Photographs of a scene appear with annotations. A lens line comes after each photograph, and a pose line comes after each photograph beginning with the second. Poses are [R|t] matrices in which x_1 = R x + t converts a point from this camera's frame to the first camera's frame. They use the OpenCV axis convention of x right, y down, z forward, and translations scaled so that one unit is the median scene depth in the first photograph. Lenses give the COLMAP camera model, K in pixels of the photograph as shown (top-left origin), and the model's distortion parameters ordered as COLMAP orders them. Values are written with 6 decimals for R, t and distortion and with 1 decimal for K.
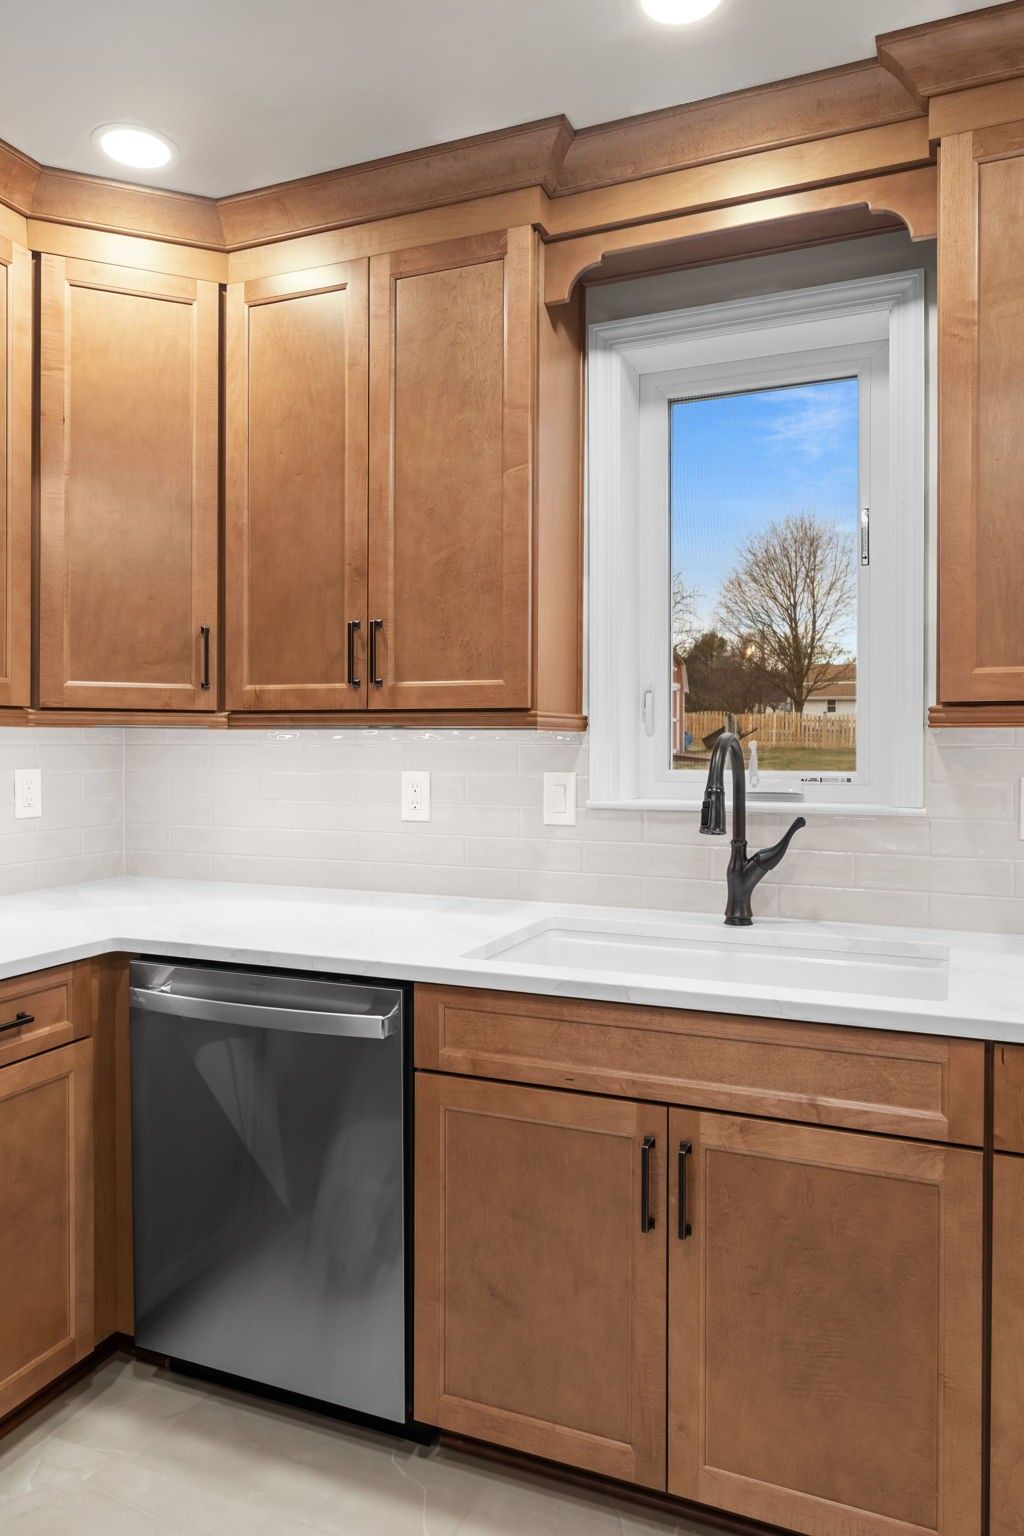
lens RADIAL K [[1020.4, 0, 520.2], [0, 1020.4, 752.4], [0, 0, 1]] dist [-0.000626, -0.000798]
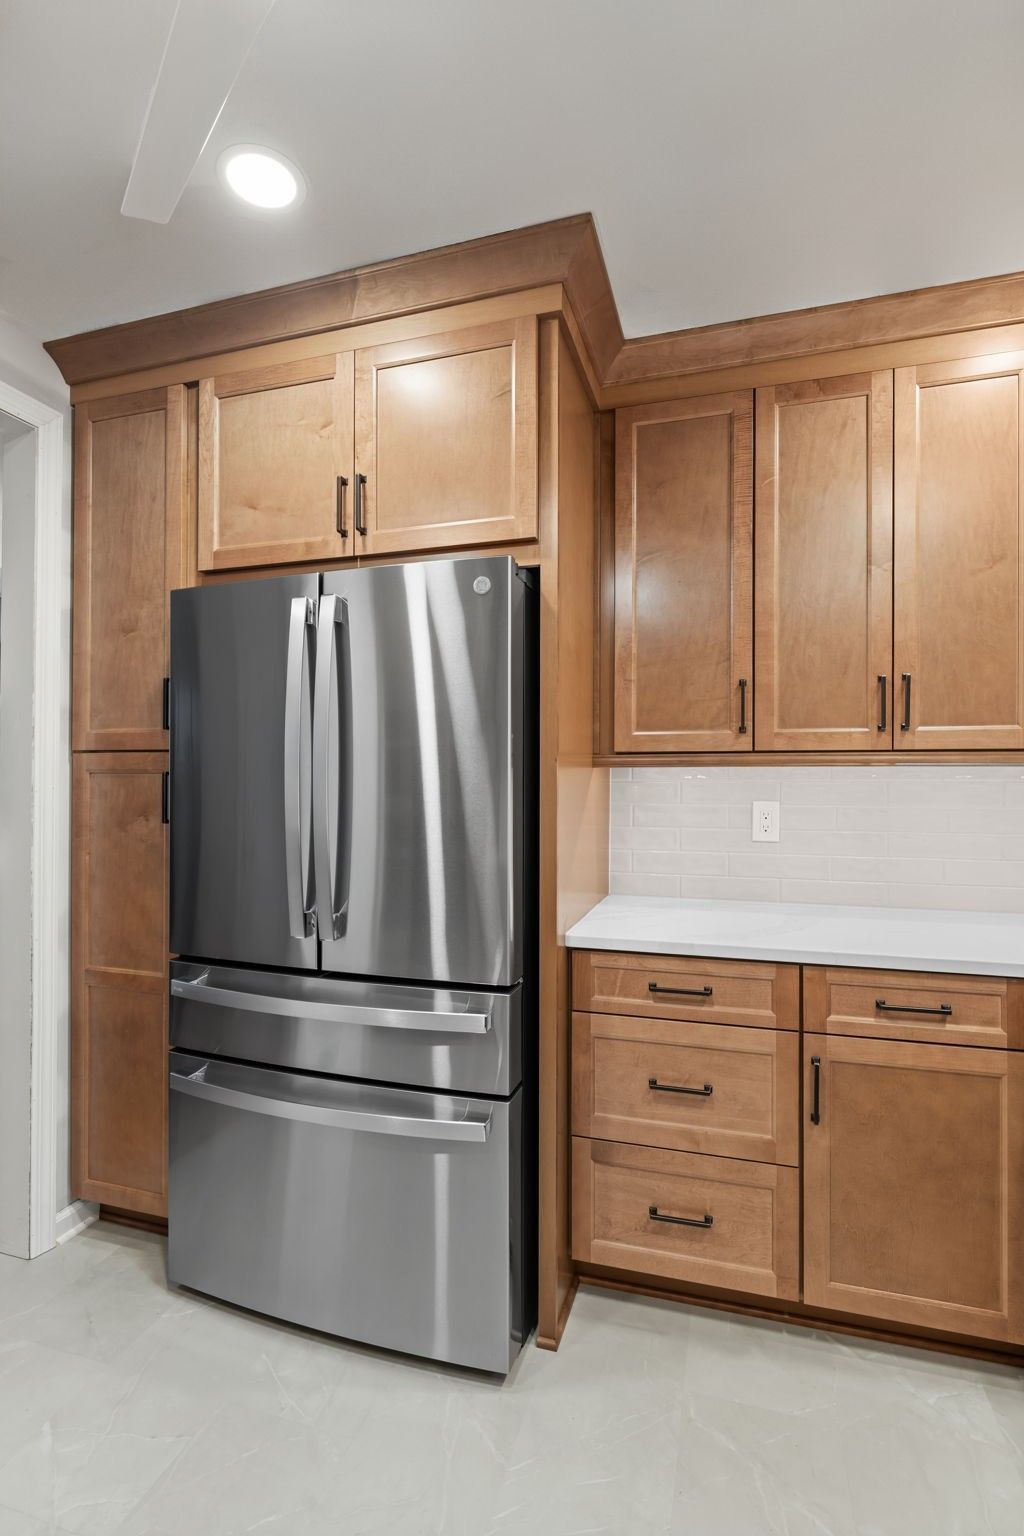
lens RADIAL K [[734.7, 0, 518.6], [0, 734.7, 779.3], [0, 0, 1]] dist [-0.004558, 0.001956]
pose [[0.099549, -0.005649, -0.995017, 0.279887], [-0.007693, 0.999950, -0.006446, -0.001616], [0.995003, 0.008297, 0.099501, 0.355711]]
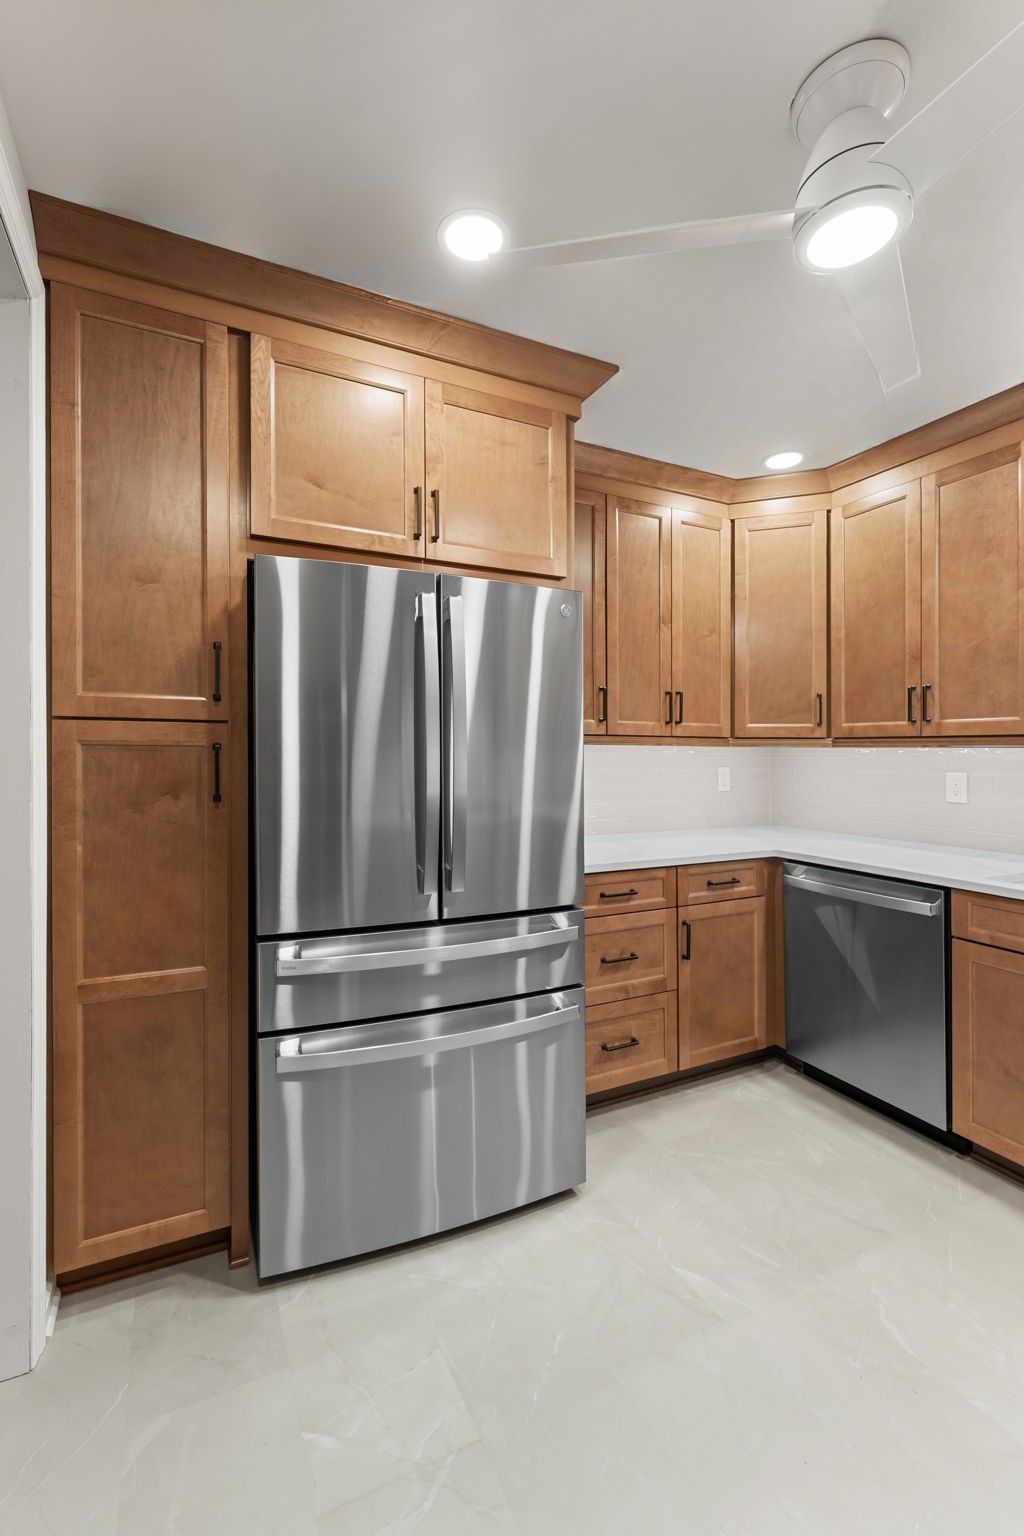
lens RADIAL K [[659.9, 0, 486.4], [0, 659.9, 753.4], [0, 0, 1]] dist [-0.005662, 0.003035]
pose [[0.741958, -0.002455, -0.670442, 0.057536], [-0.004729, 0.999949, -0.008895, 0.001744], [0.670429, 0.009771, 0.741909, -0.355002]]
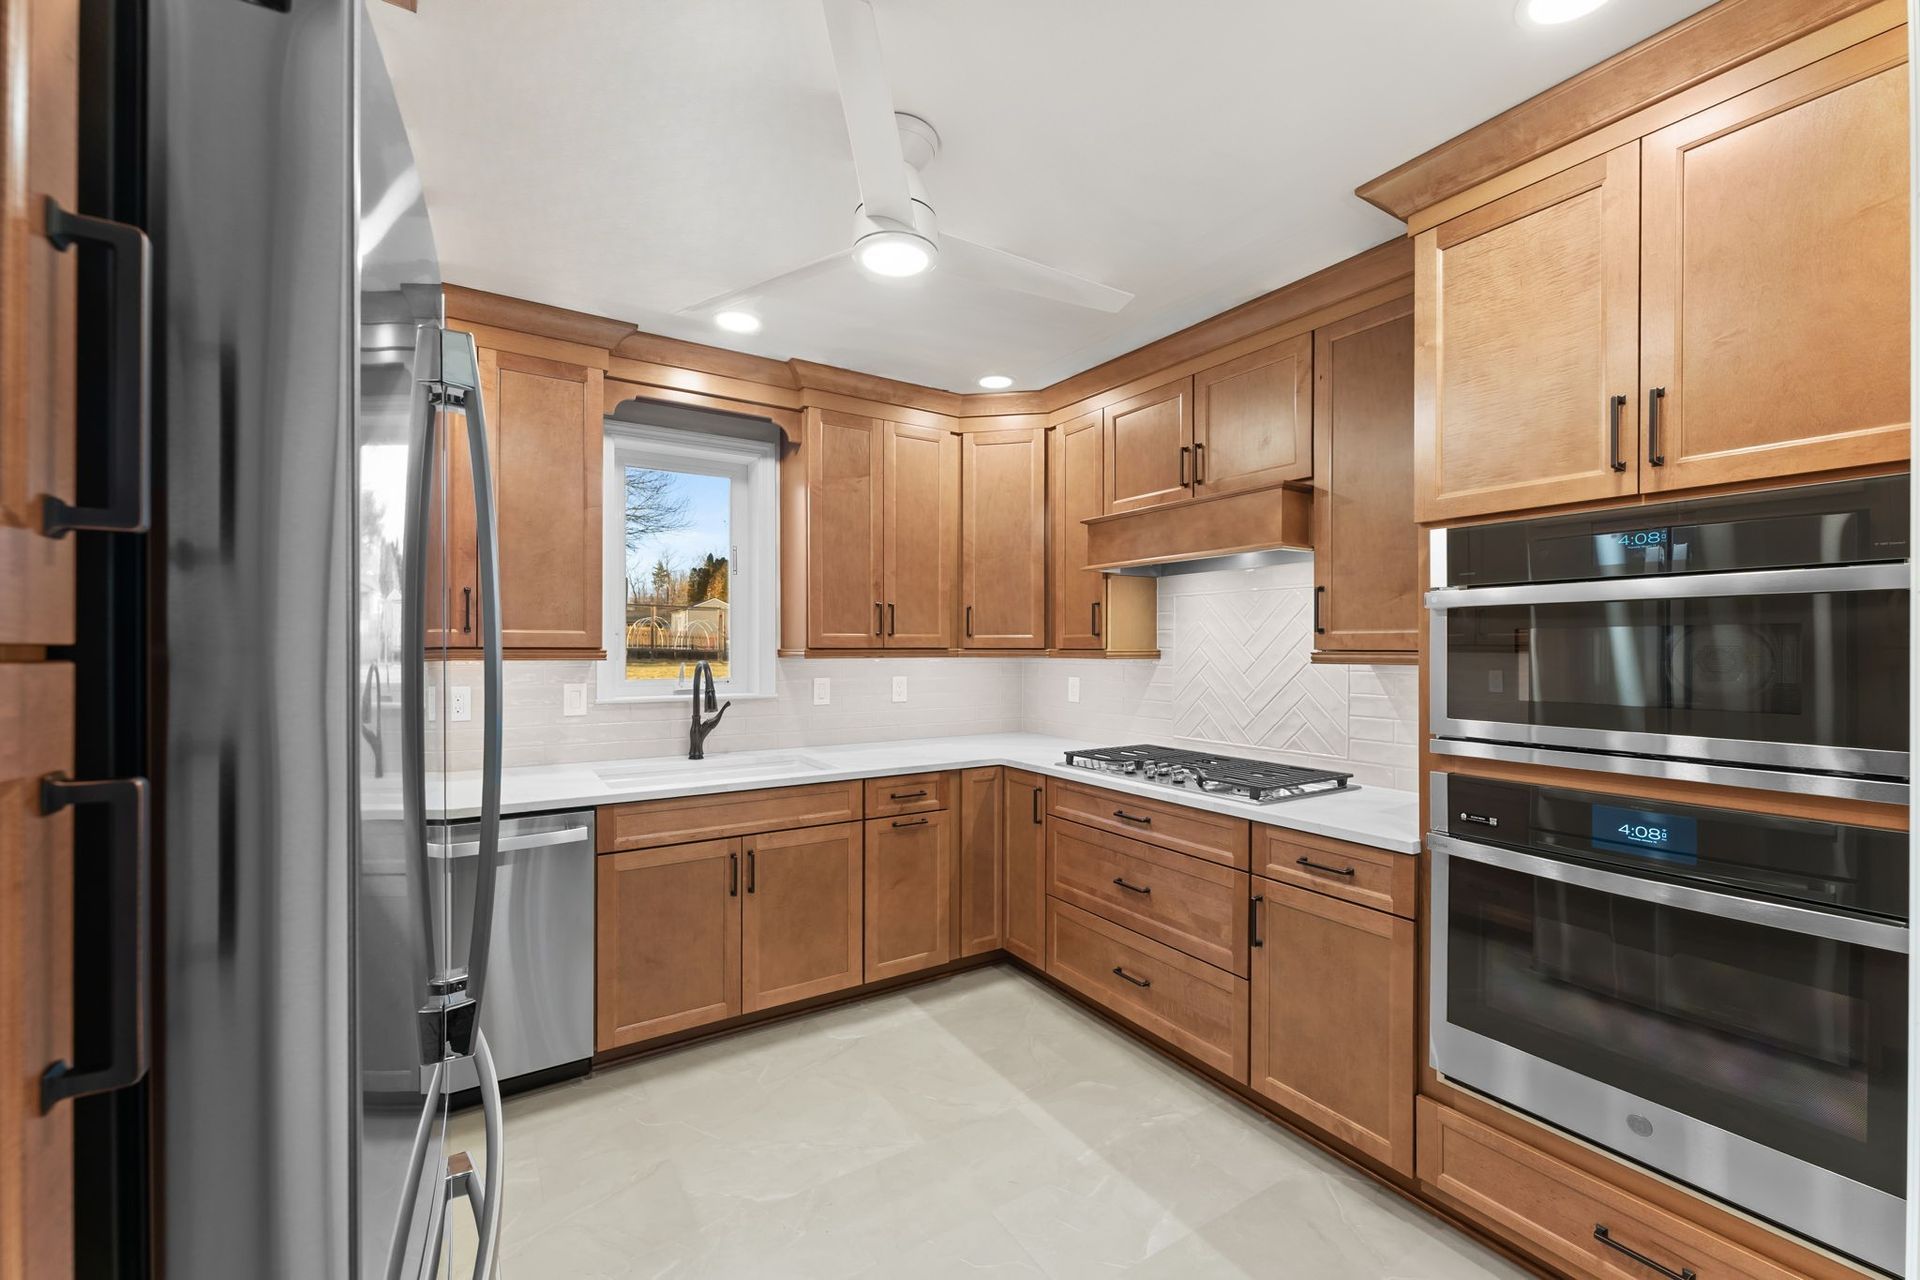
lens RADIAL K [[774.4, 0, 952.5], [0, 774.4, 646.5], [0, 0, 1]] dist [0.000795, -0.000254]
pose [[0.570187, -0.000671, 0.821514, -0.729917], [0.004352, 0.999988, -0.002205, -0.039951], [-0.821503, 0.004833, 0.570184, -0.238262]]
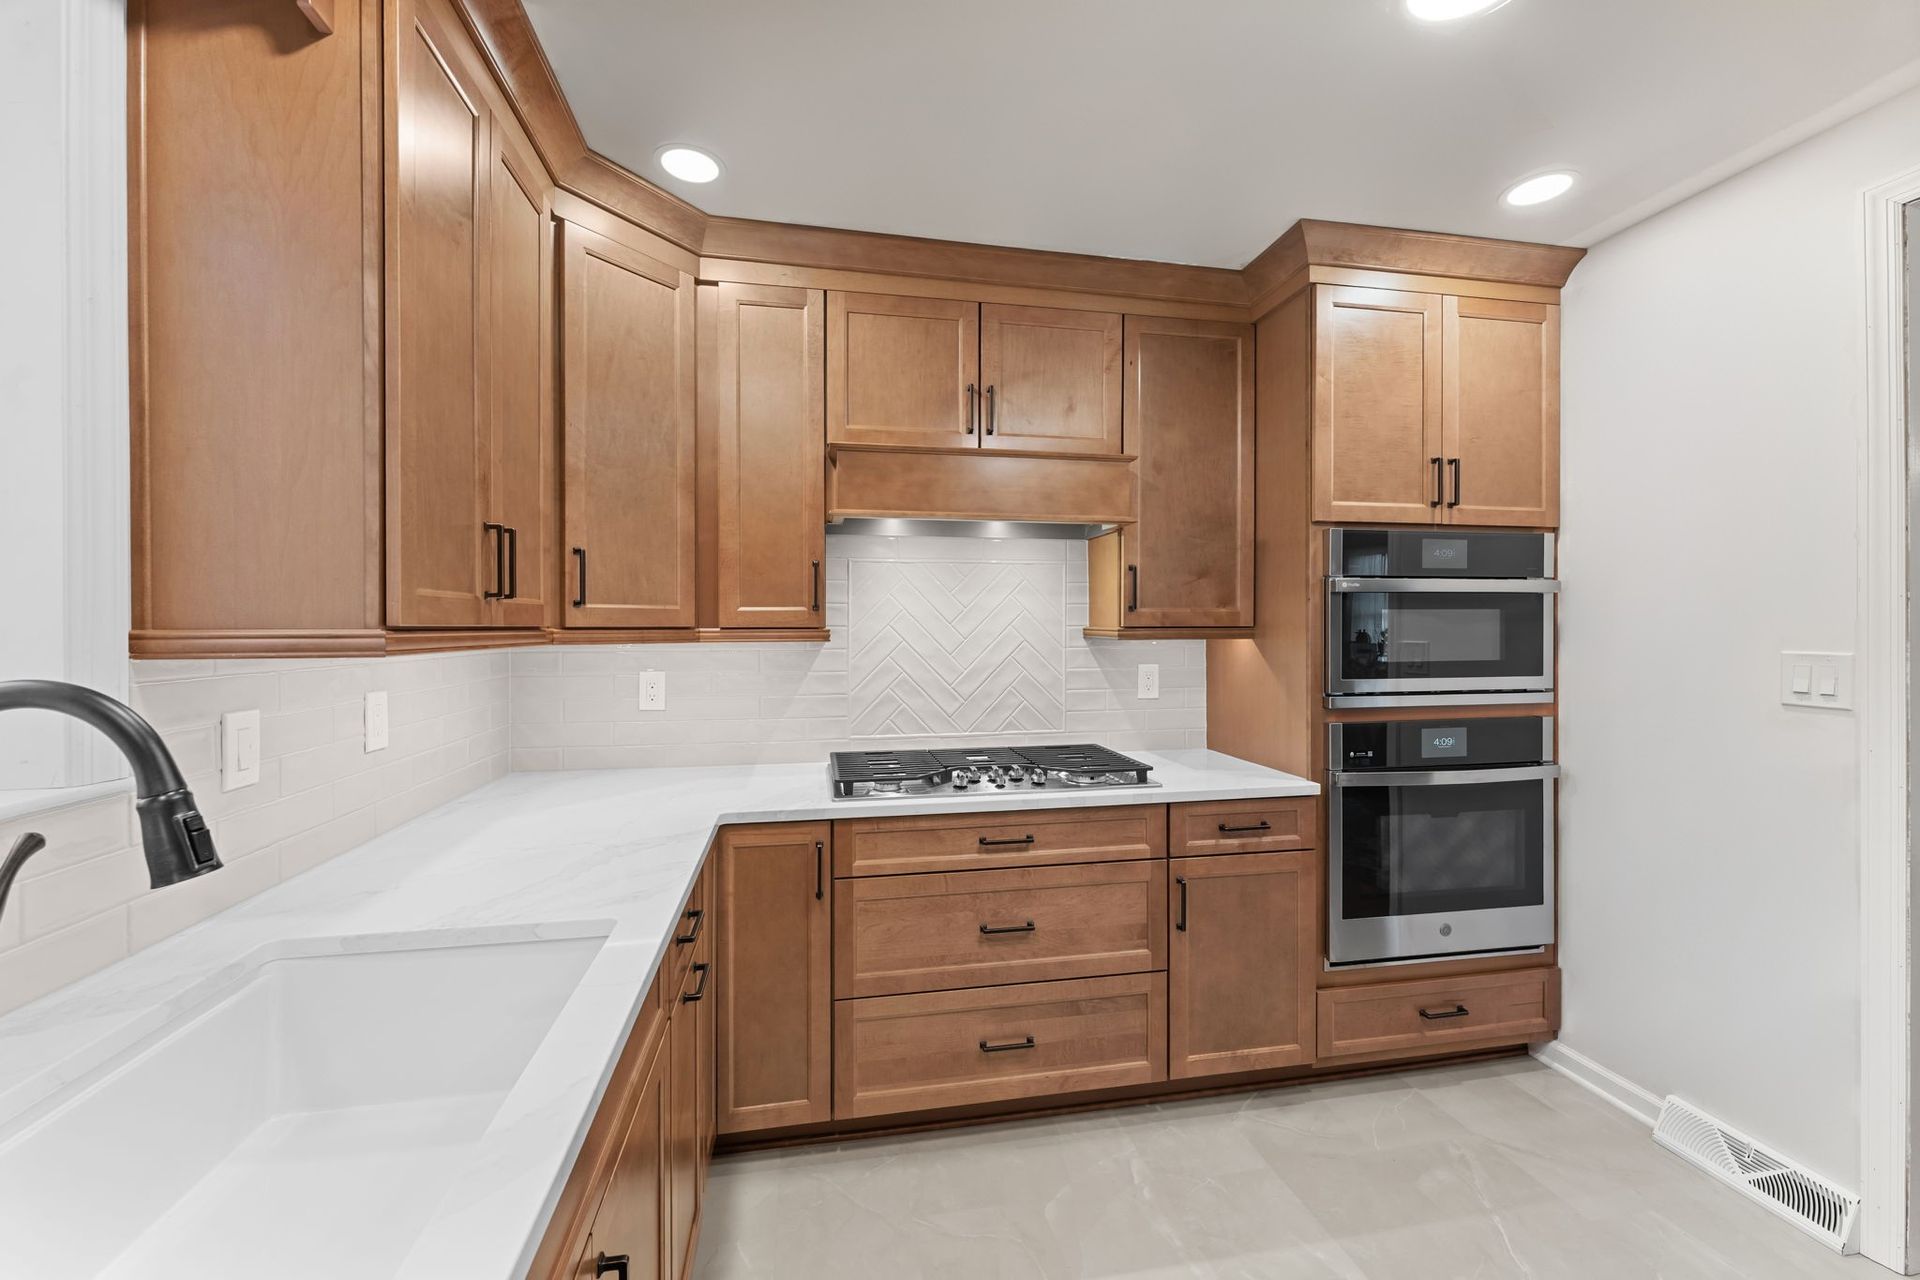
lens RADIAL K [[774.4, 0, 955.6], [0, 774.4, 628.9], [0, 0, 1]] dist [0.000795, -0.000254]
pose [[-0.556628, -0.002744, 0.830757, -0.320369], [0.006106, 0.999954, 0.007395, -0.041930], [-0.830739, 0.009189, -0.556586, 0.827717]]
